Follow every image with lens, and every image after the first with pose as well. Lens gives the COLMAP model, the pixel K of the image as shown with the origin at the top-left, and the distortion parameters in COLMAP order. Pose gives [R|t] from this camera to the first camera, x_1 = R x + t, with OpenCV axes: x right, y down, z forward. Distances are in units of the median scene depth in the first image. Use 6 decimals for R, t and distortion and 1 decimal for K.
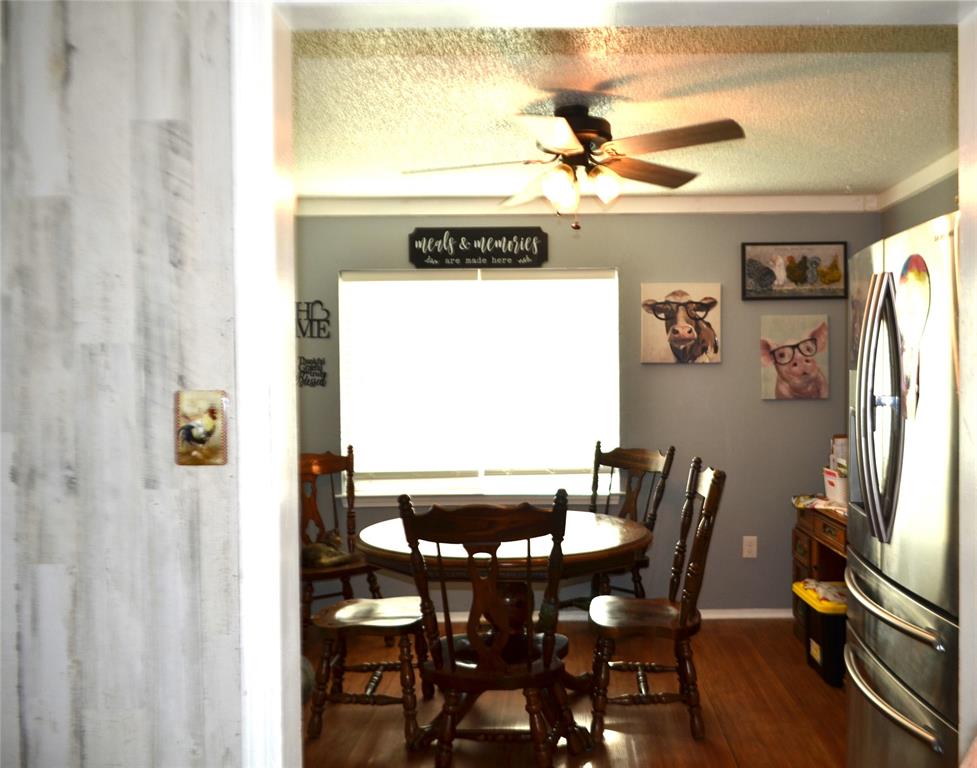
lens RADIAL K [[1057.7, 0, 489.7], [0, 1057.7, 382.7], [0, 0, 1]] dist [-0.013269, 0.000000]
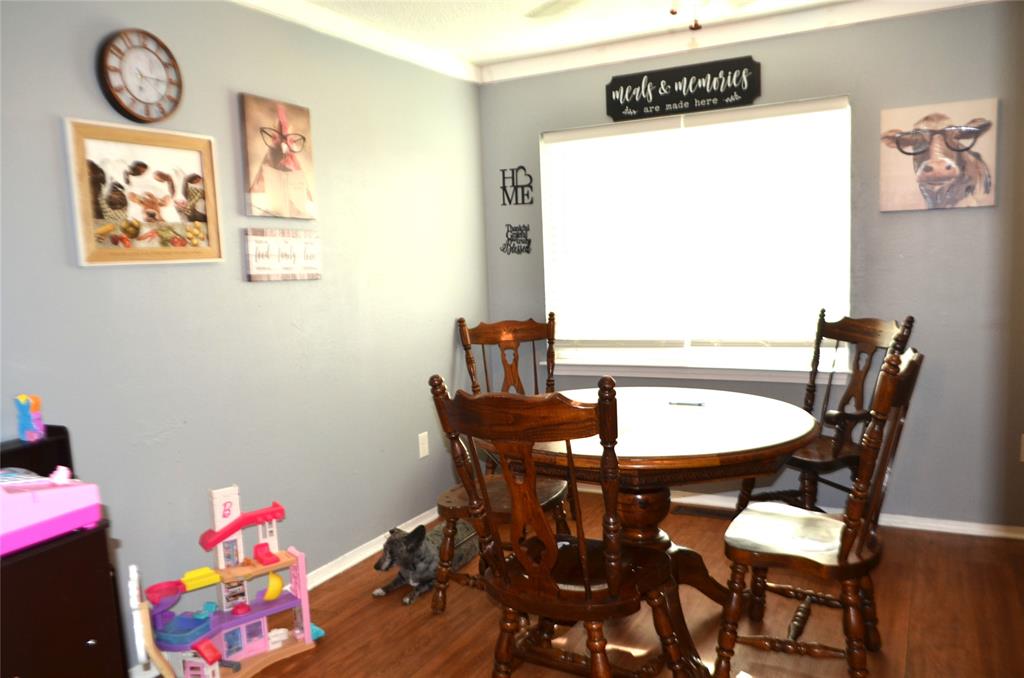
lens RADIAL K [[796.3, 0, 512.3], [0, 796.3, 344.9], [0, 0, 1]] dist [-0.006085, -0.012123]
pose [[0.875920, 0.024219, -0.481848, 0.192578], [0.028077, 0.994488, 0.101024, 0.013025], [0.481638, -0.102018, 0.870412, 0.331381]]
